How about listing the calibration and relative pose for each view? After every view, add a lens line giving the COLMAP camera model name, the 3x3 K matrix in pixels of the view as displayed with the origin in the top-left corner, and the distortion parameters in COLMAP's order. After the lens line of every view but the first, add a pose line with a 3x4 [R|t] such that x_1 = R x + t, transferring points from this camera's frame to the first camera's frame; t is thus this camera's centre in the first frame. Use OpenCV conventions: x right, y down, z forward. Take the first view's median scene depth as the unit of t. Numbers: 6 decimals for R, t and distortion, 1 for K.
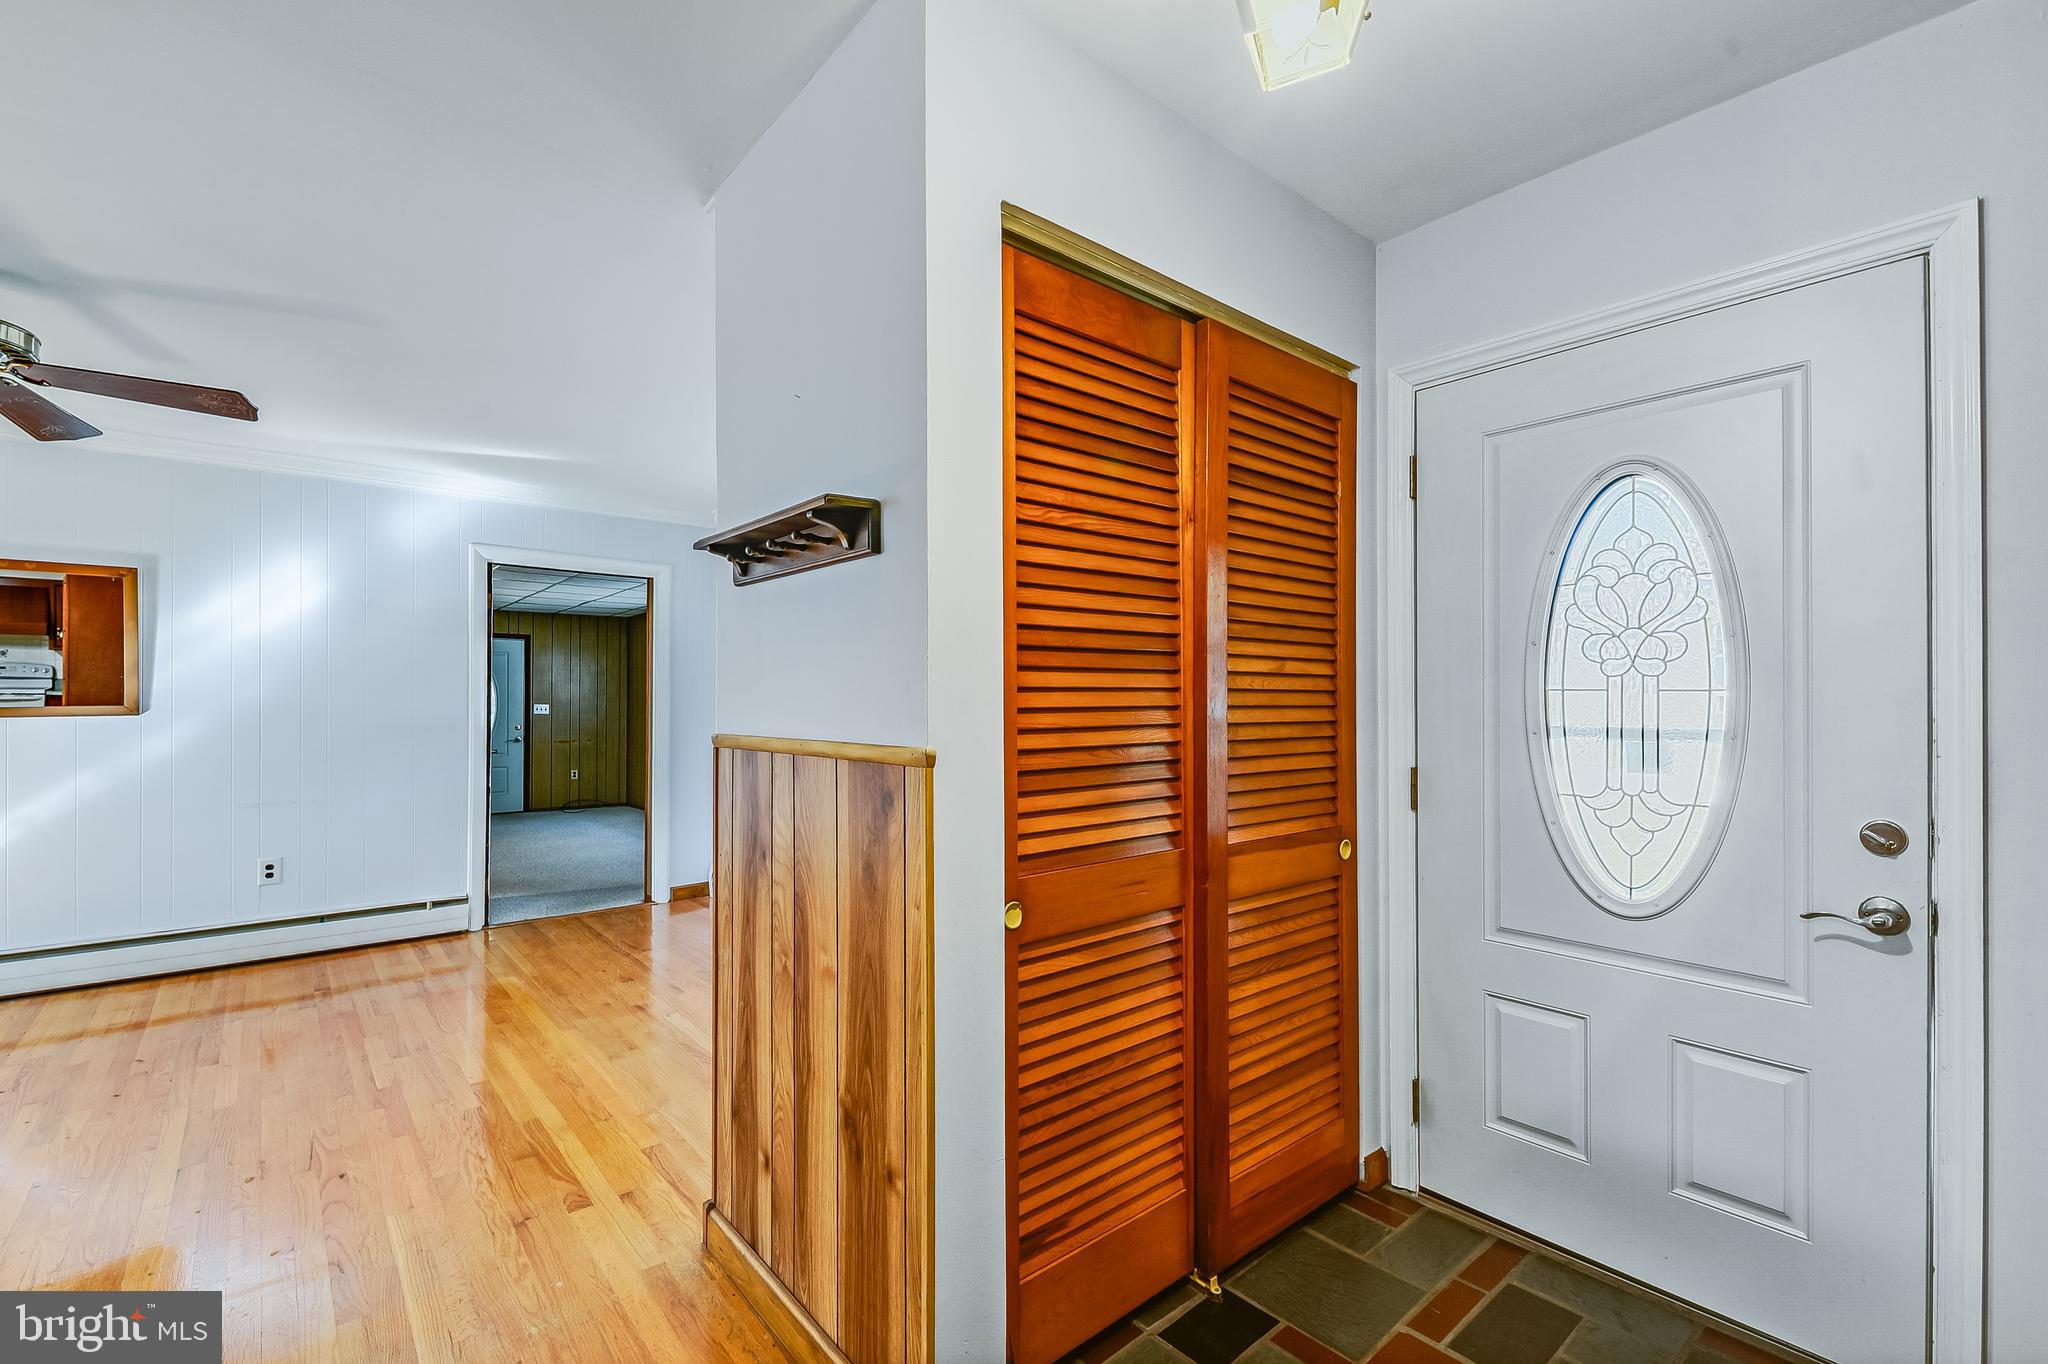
lens RADIAL K [[907.2, 0, 1031.0], [0, 907.2, 693.2], [0, 0, 1]] dist [-0.013762, -0.000181]
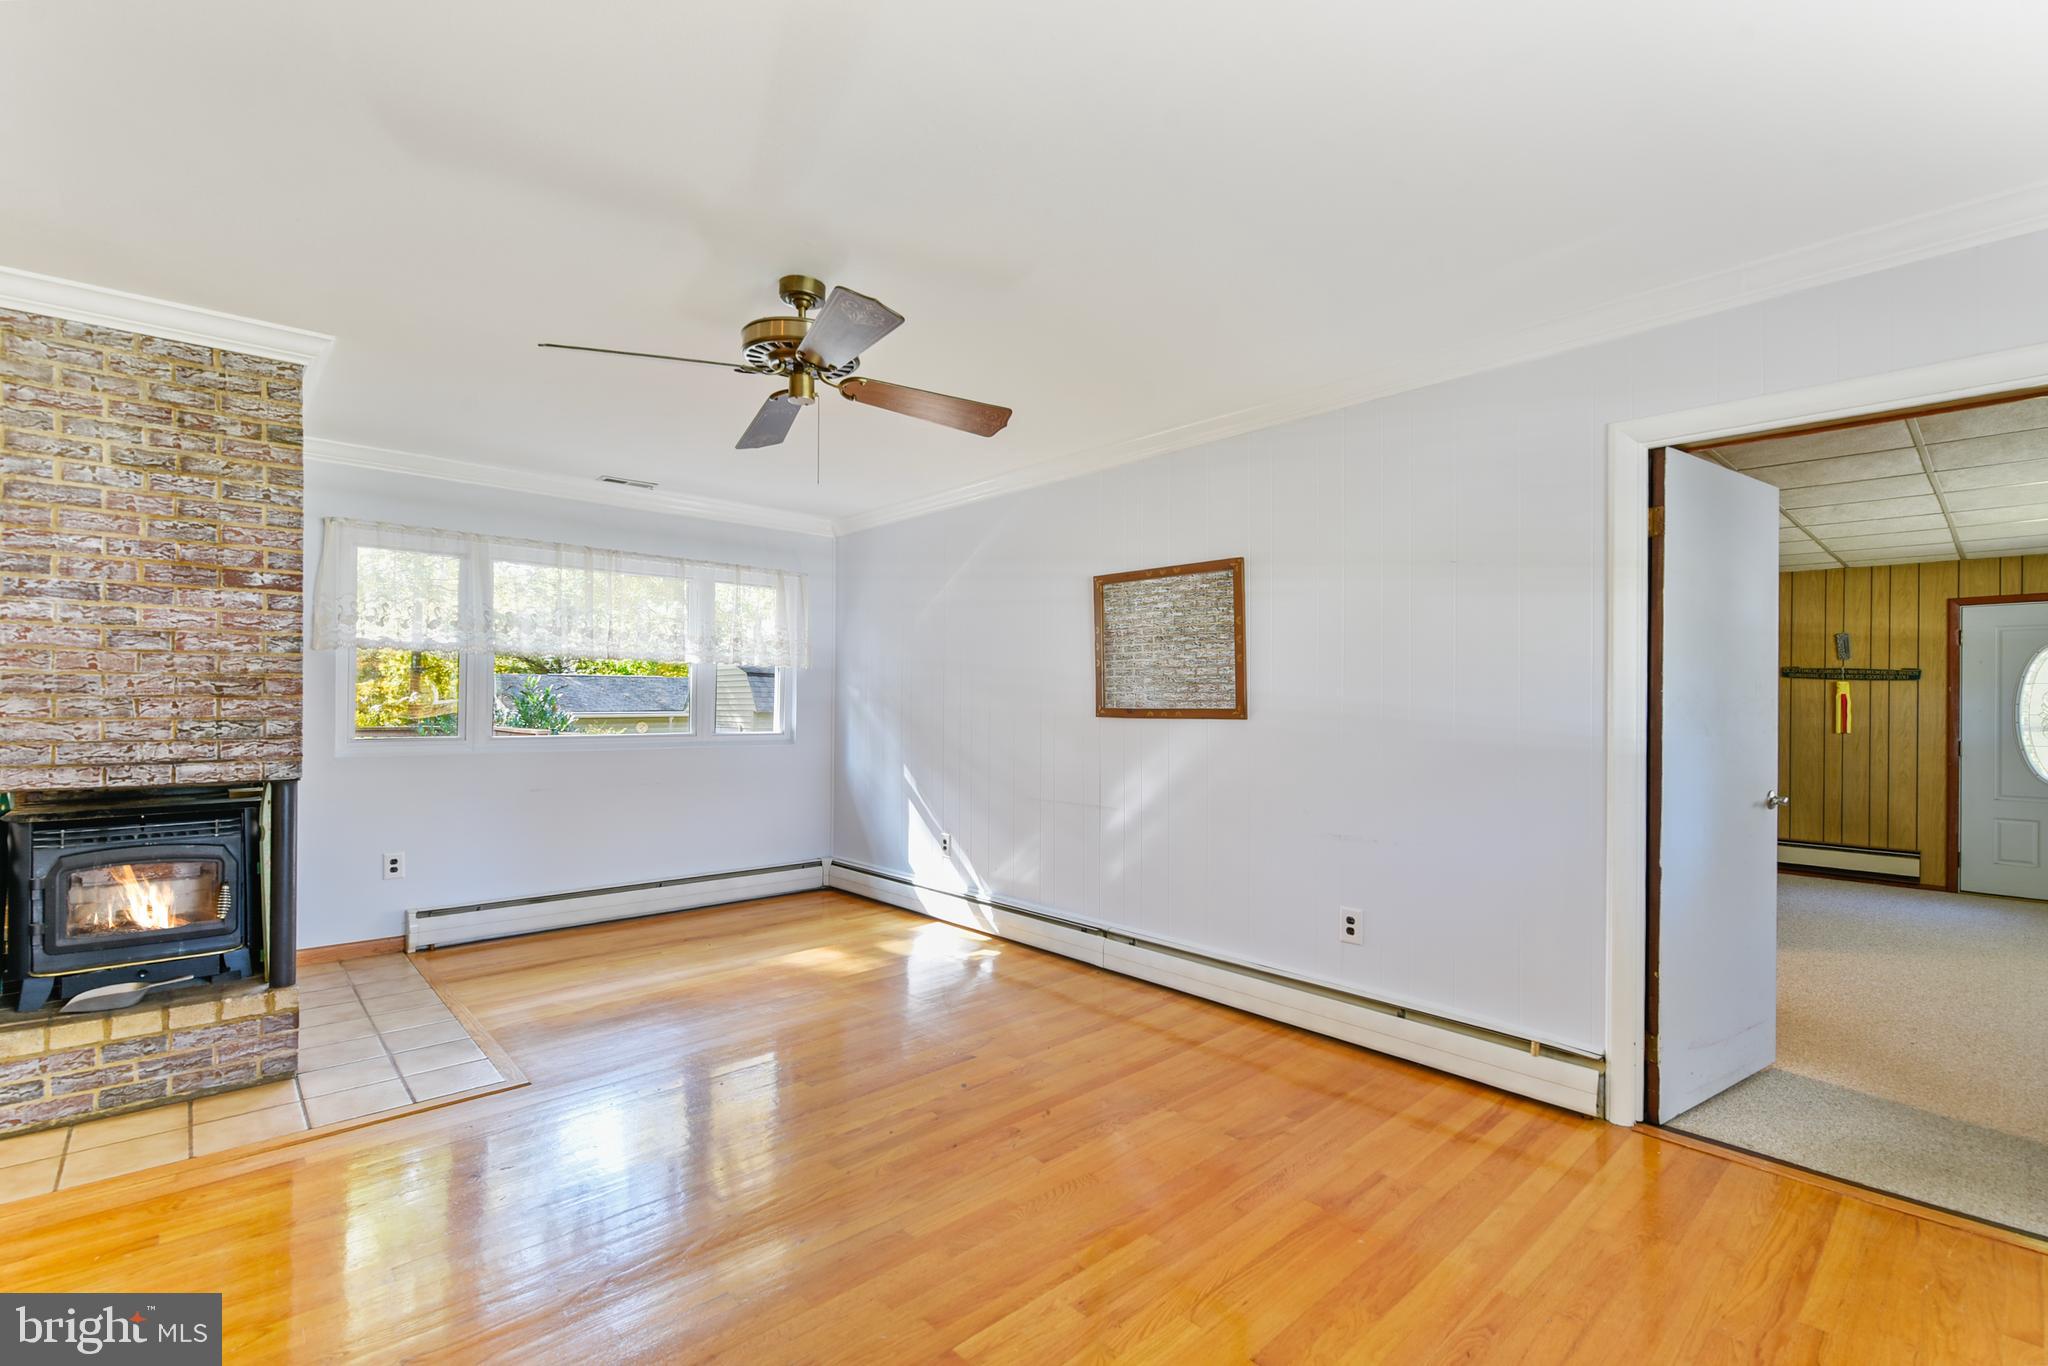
lens RADIAL K [[907.2, 0, 1031.0], [0, 907.2, 694.2], [0, 0, 1]] dist [-0.013762, -0.000181]
pose [[0.014893, -0.002754, -0.999885, -0.083498], [-0.001943, 0.999994, -0.002783, 0.004468], [0.999887, 0.001984, 0.014887, 0.714626]]
